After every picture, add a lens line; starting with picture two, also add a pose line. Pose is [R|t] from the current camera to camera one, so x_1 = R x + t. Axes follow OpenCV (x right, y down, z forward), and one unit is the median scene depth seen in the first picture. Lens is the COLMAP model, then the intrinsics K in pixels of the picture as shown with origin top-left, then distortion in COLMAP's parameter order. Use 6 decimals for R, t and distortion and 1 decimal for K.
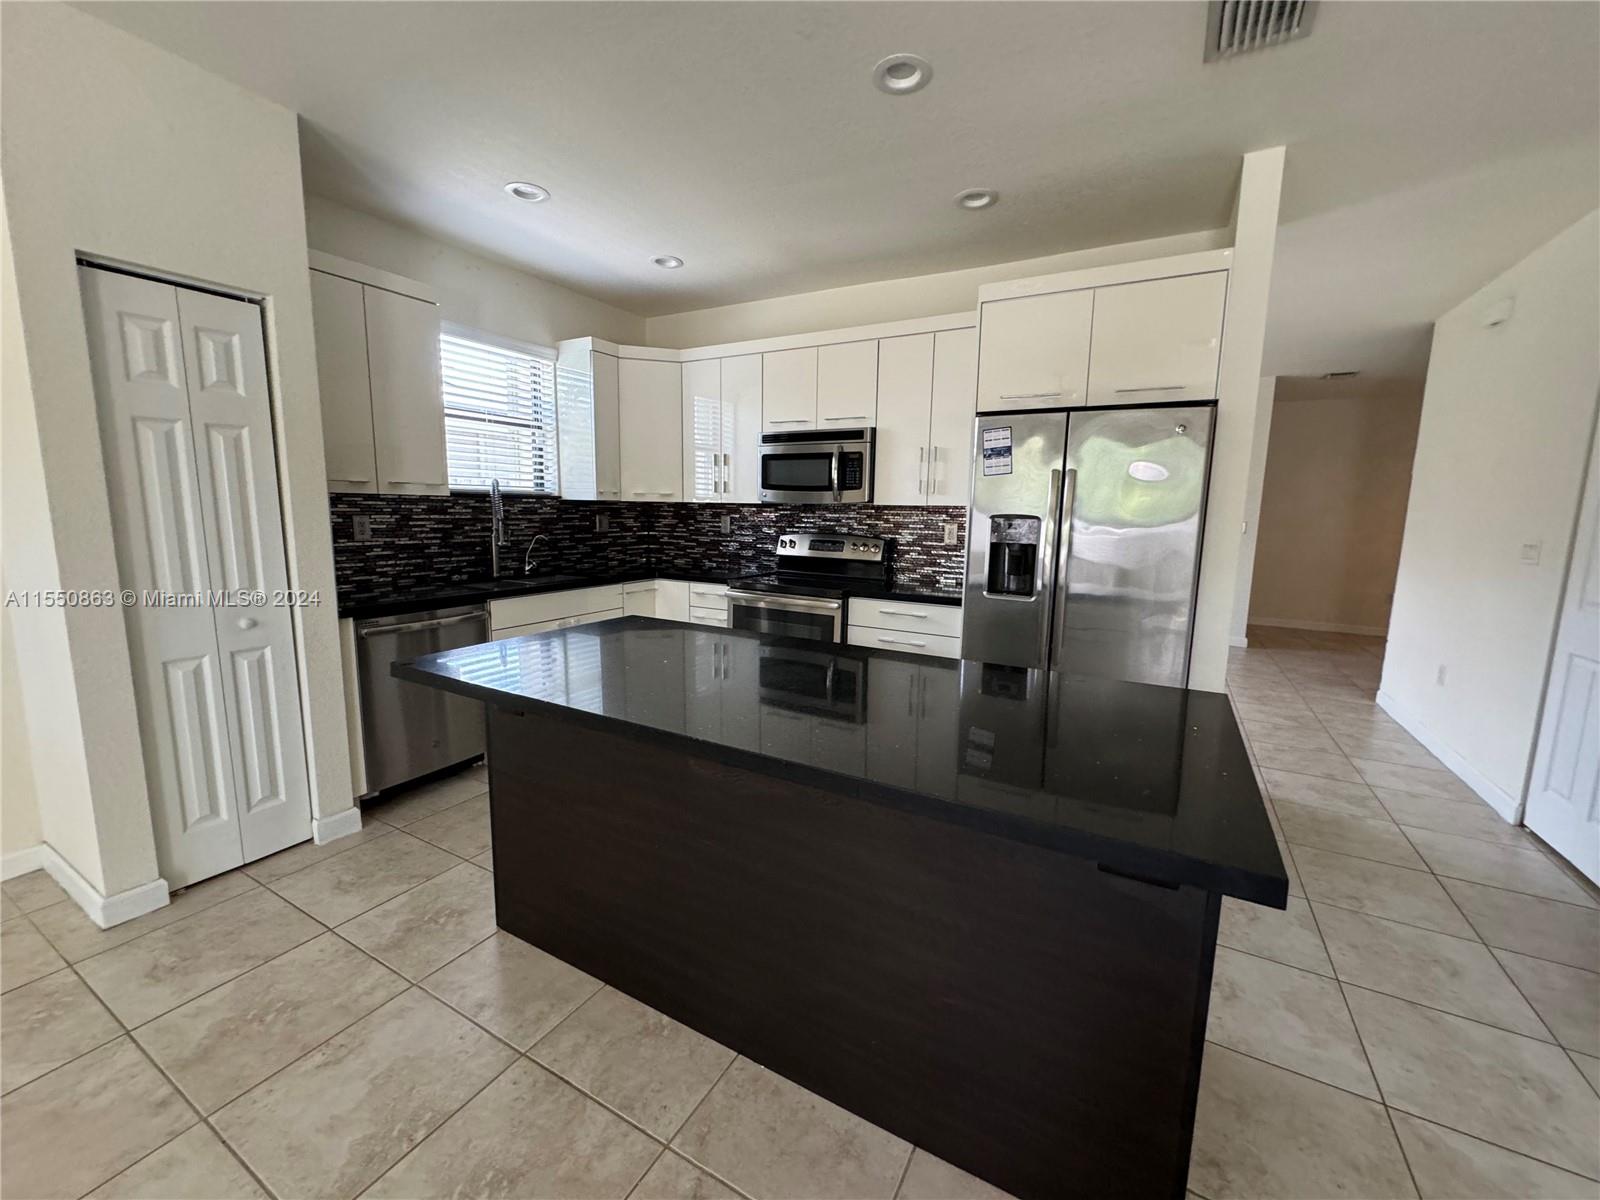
lens RADIAL K [[638.3, 0, 804.8], [0, 638.3, 599.4], [0, 0, 1]] dist [-0.006412, 0.001165]
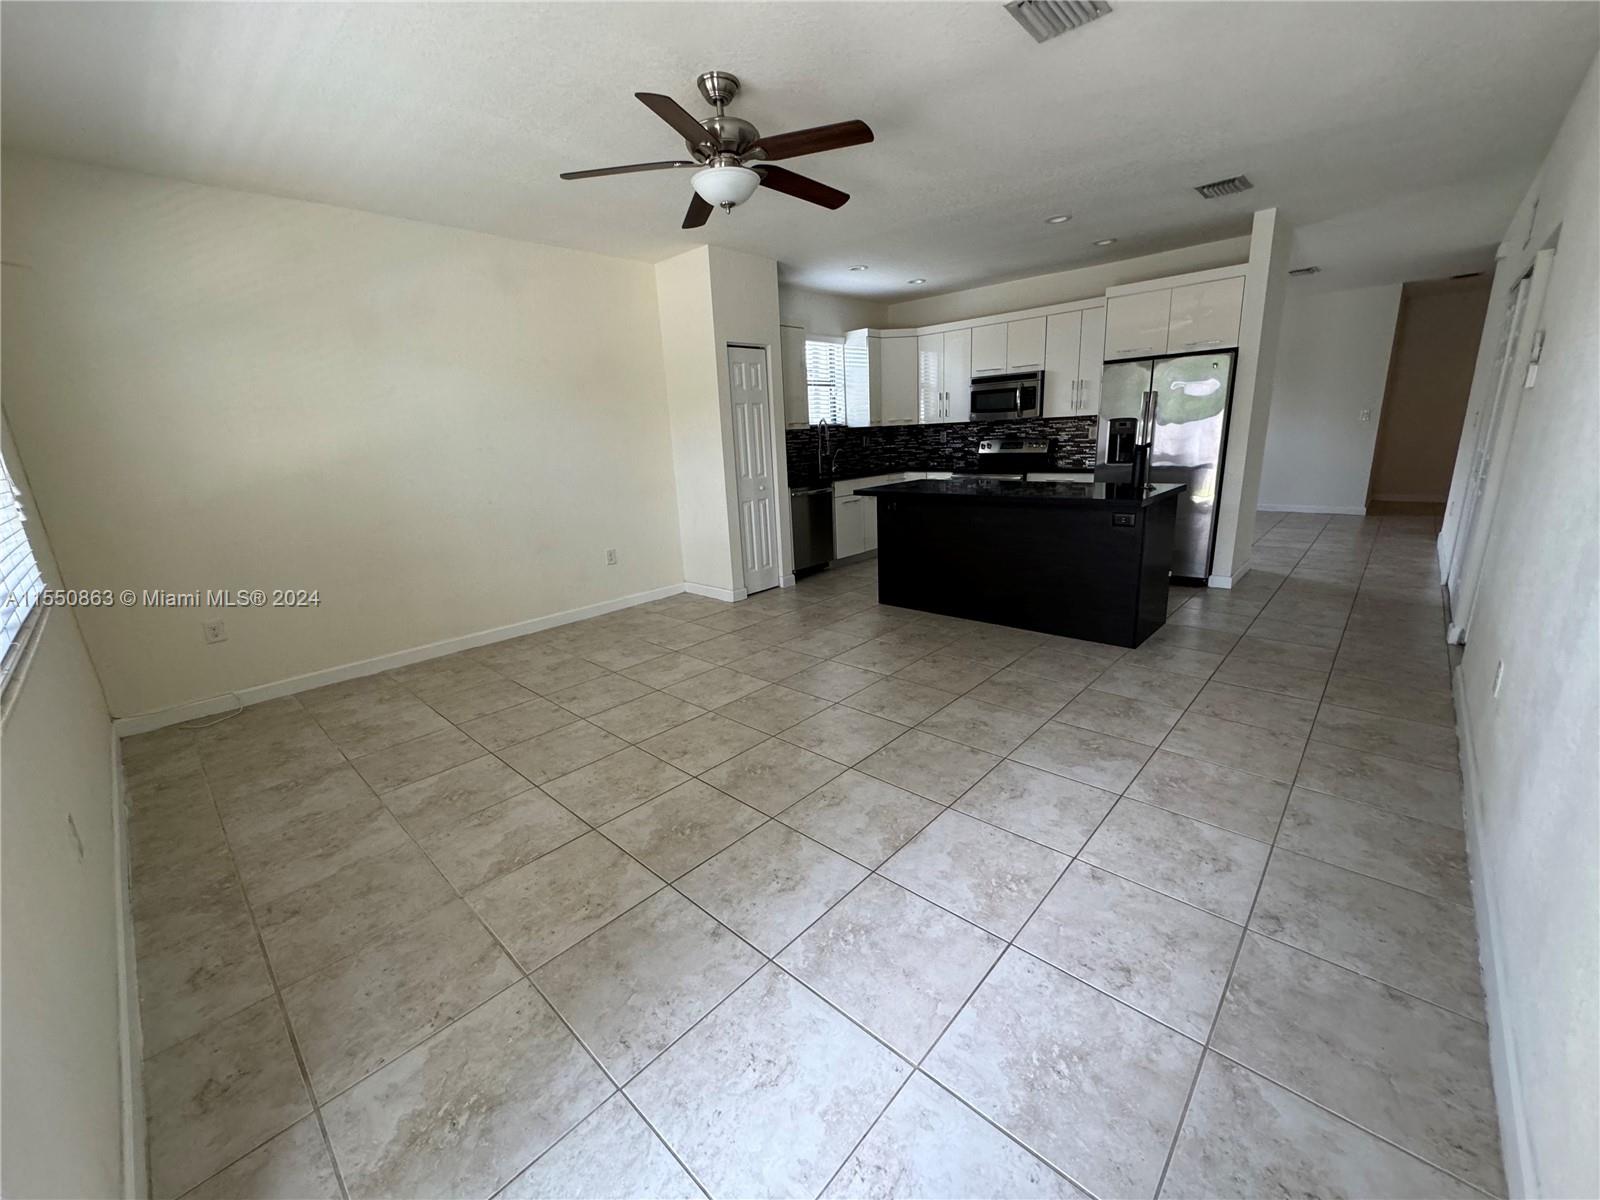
lens RADIAL K [[638.3, 0, 802.5], [0, 638.3, 599.7], [0, 0, 1]] dist [-0.006412, 0.001165]
pose [[0.968083, -0.000946, -0.250626, -0.079852], [0.030180, 0.993156, 0.112826, 0.113656], [0.248804, -0.116789, 0.961487, -0.791691]]
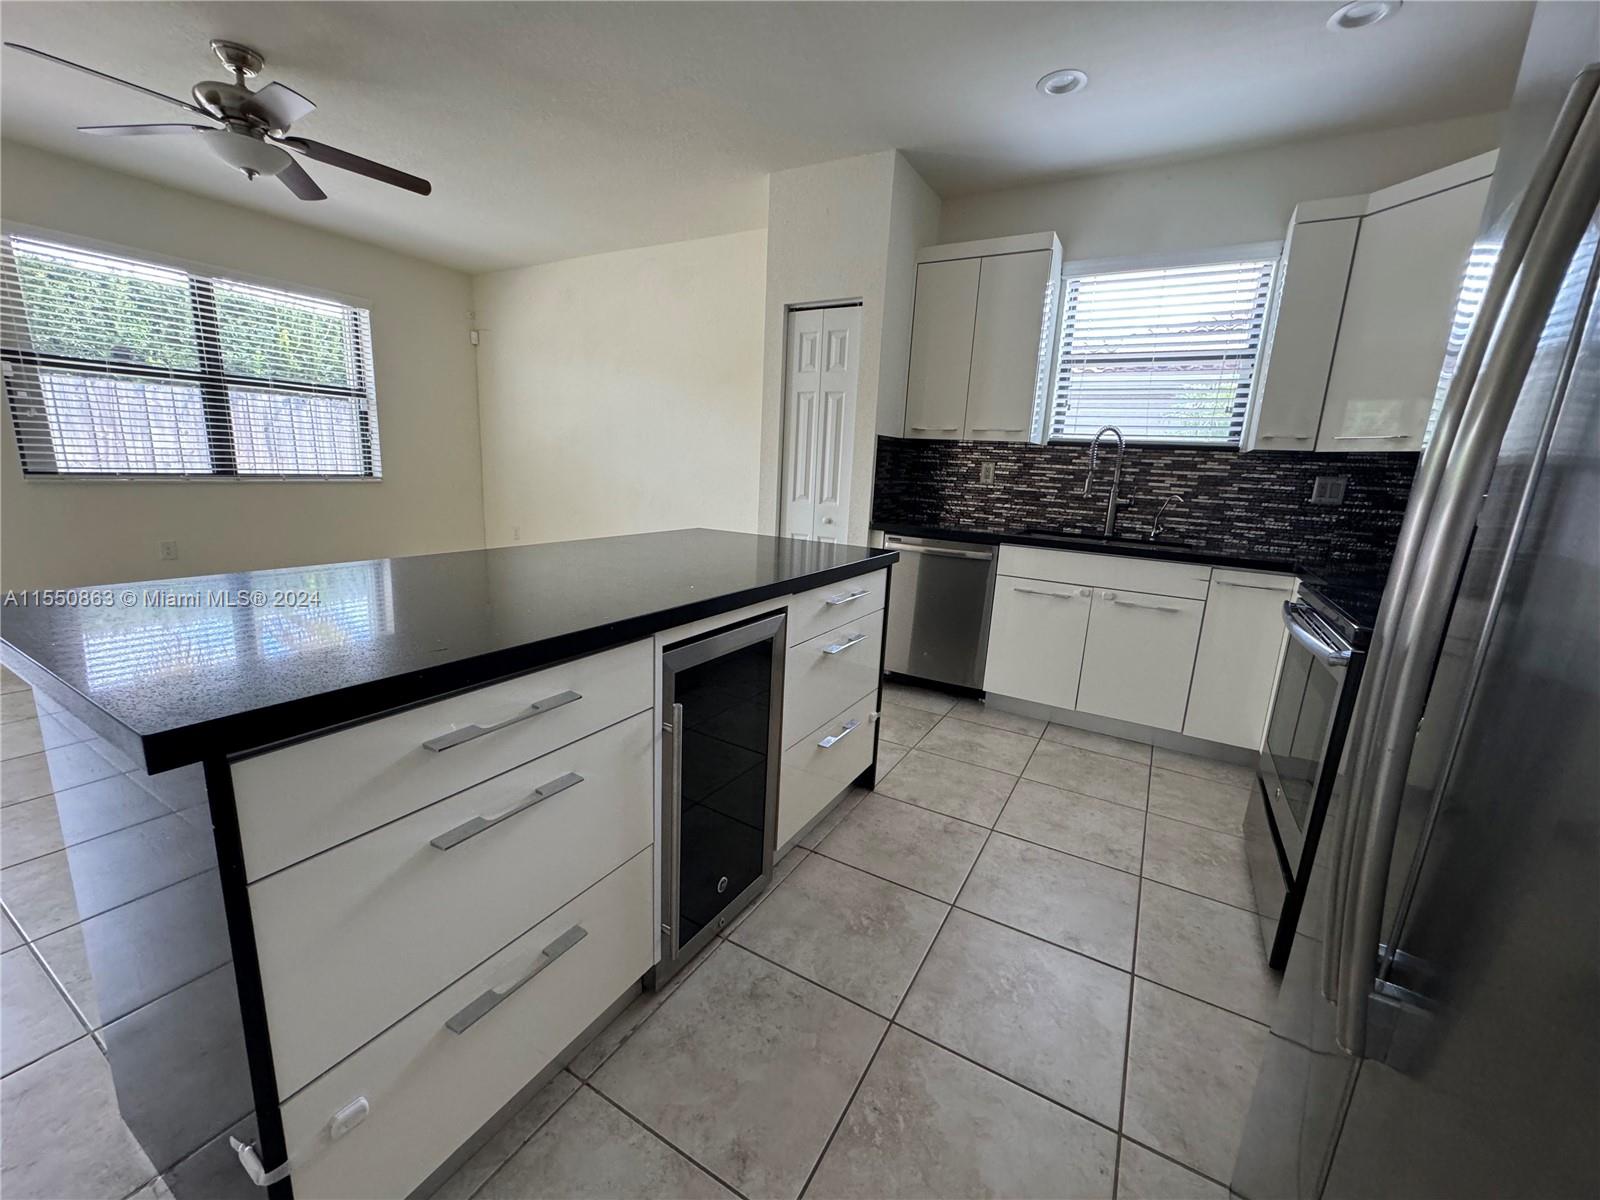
lens RADIAL K [[638.3, 0, 798.0], [0, 638.3, 599.5], [0, 0, 1]] dist [-0.006412, 0.001165]
pose [[-0.019289, 0.189265, -0.981737, 0.425038], [-0.194187, 0.962512, 0.189374, -0.035379], [0.980775, 0.194294, 0.018187, 0.568752]]
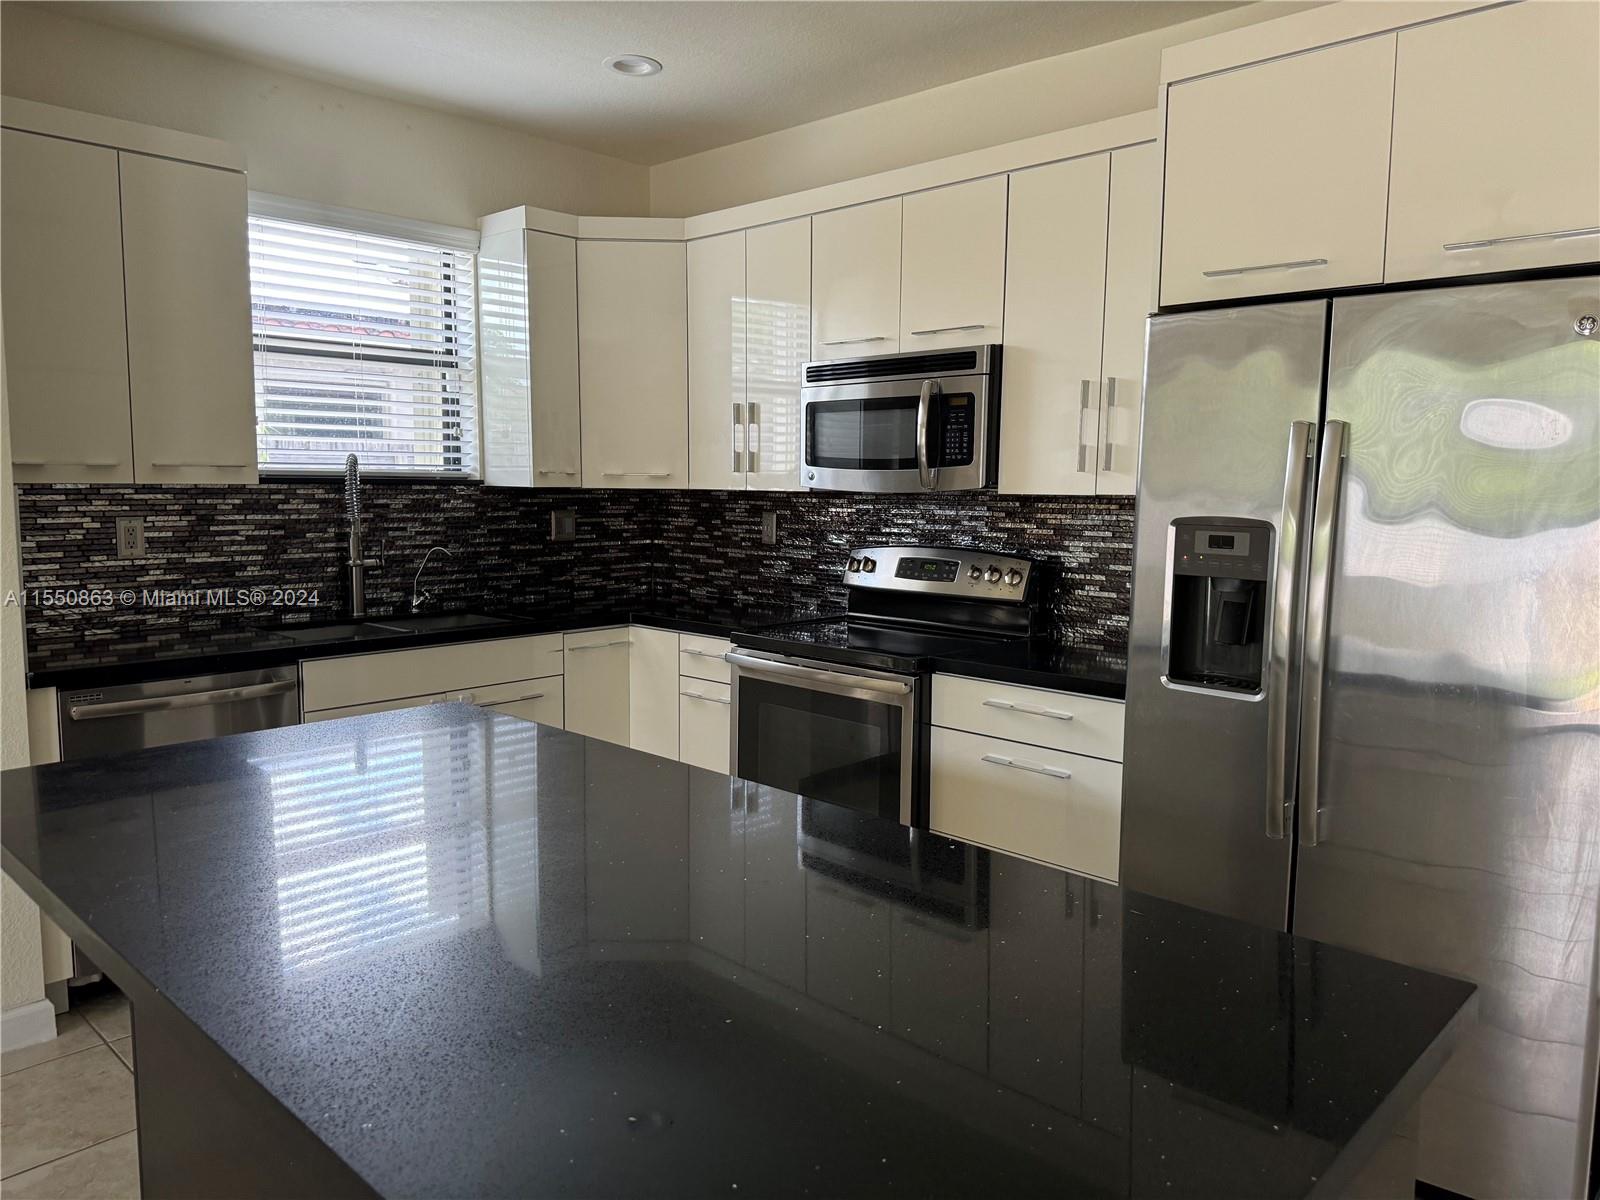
lens RADIAL K [[1130.5, 0, 800.5], [0, 1130.5, 605.6], [0, 0, 1]] dist [0.039334, -0.036366]
pose [[0.968865, 0.018028, -0.246934, 0.175289], [-0.026980, 0.999094, -0.032919, -0.022566], [0.246117, 0.038557, 0.968473, 0.074659]]
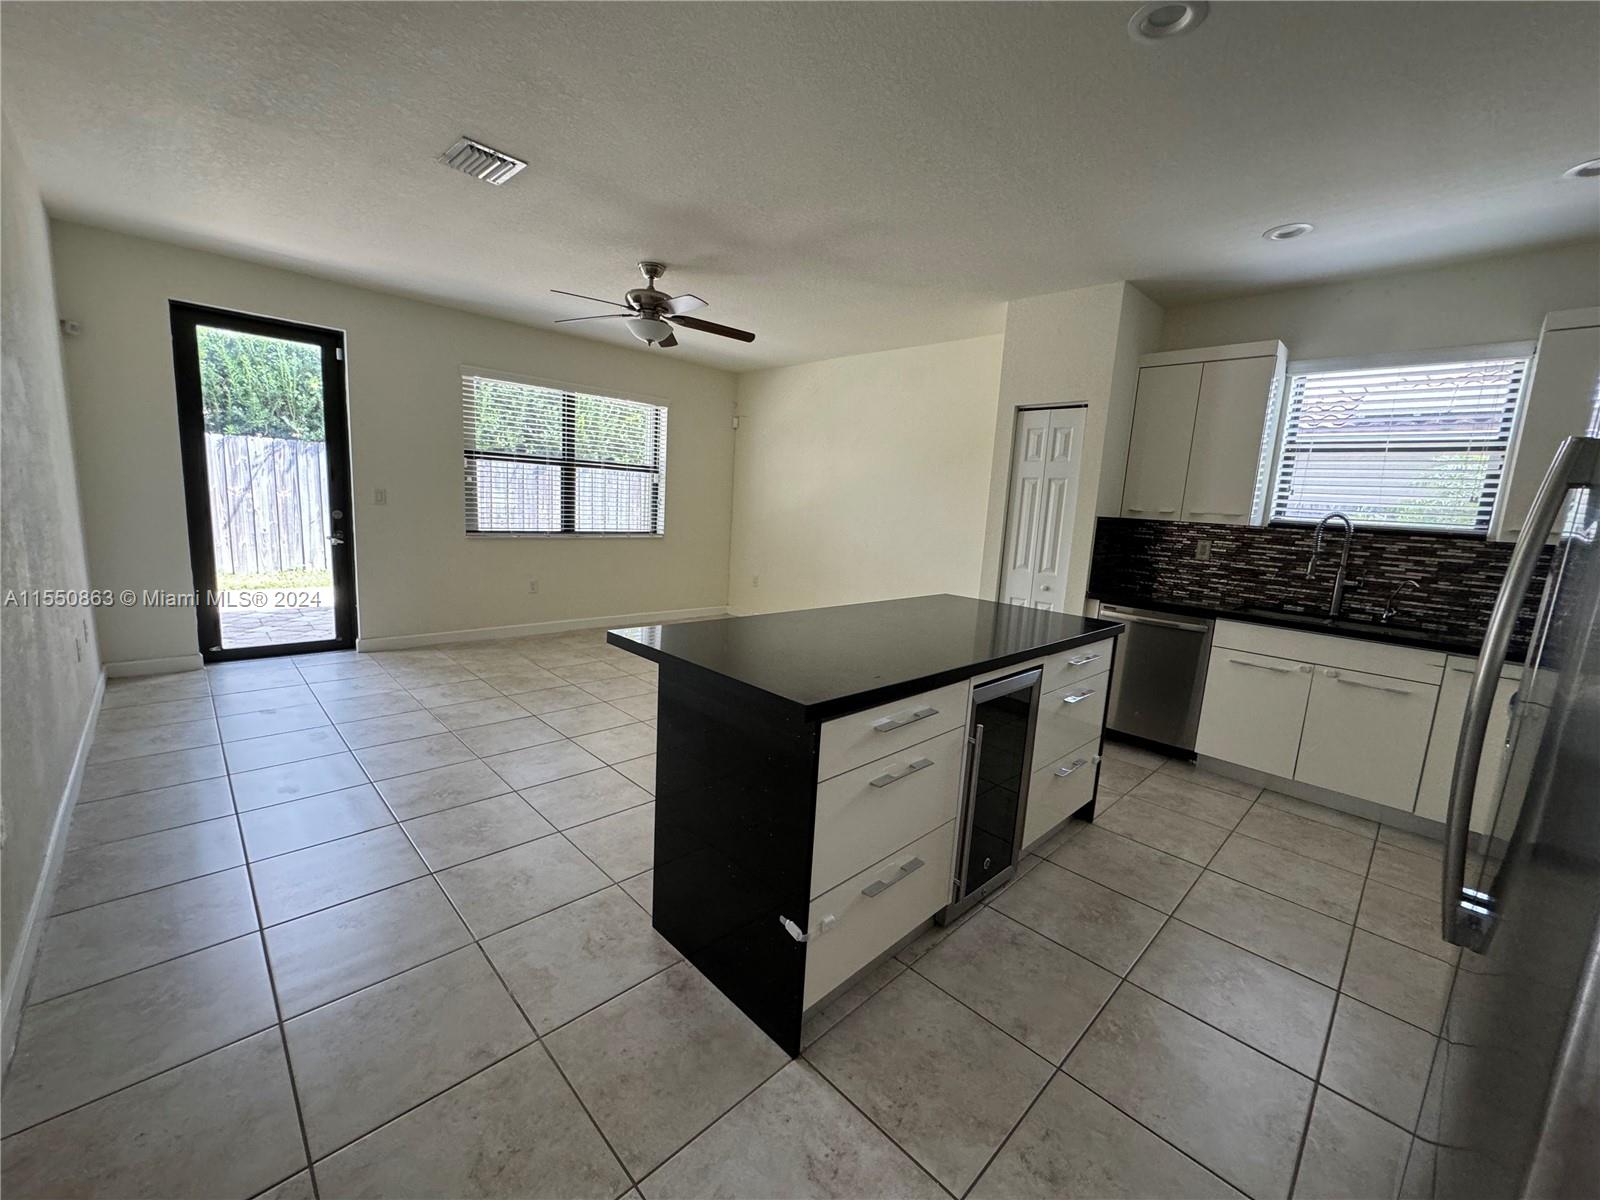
lens RADIAL K [[638.3, 0, 795.0], [0, 638.3, 597.5], [0, 0, 1]] dist [-0.006412, 0.001165]
pose [[-0.286855, 0.110886, -0.951535, 0.627802], [-0.201881, 0.963975, 0.173196, -0.063561], [0.936460, 0.241779, -0.254135, 0.487372]]
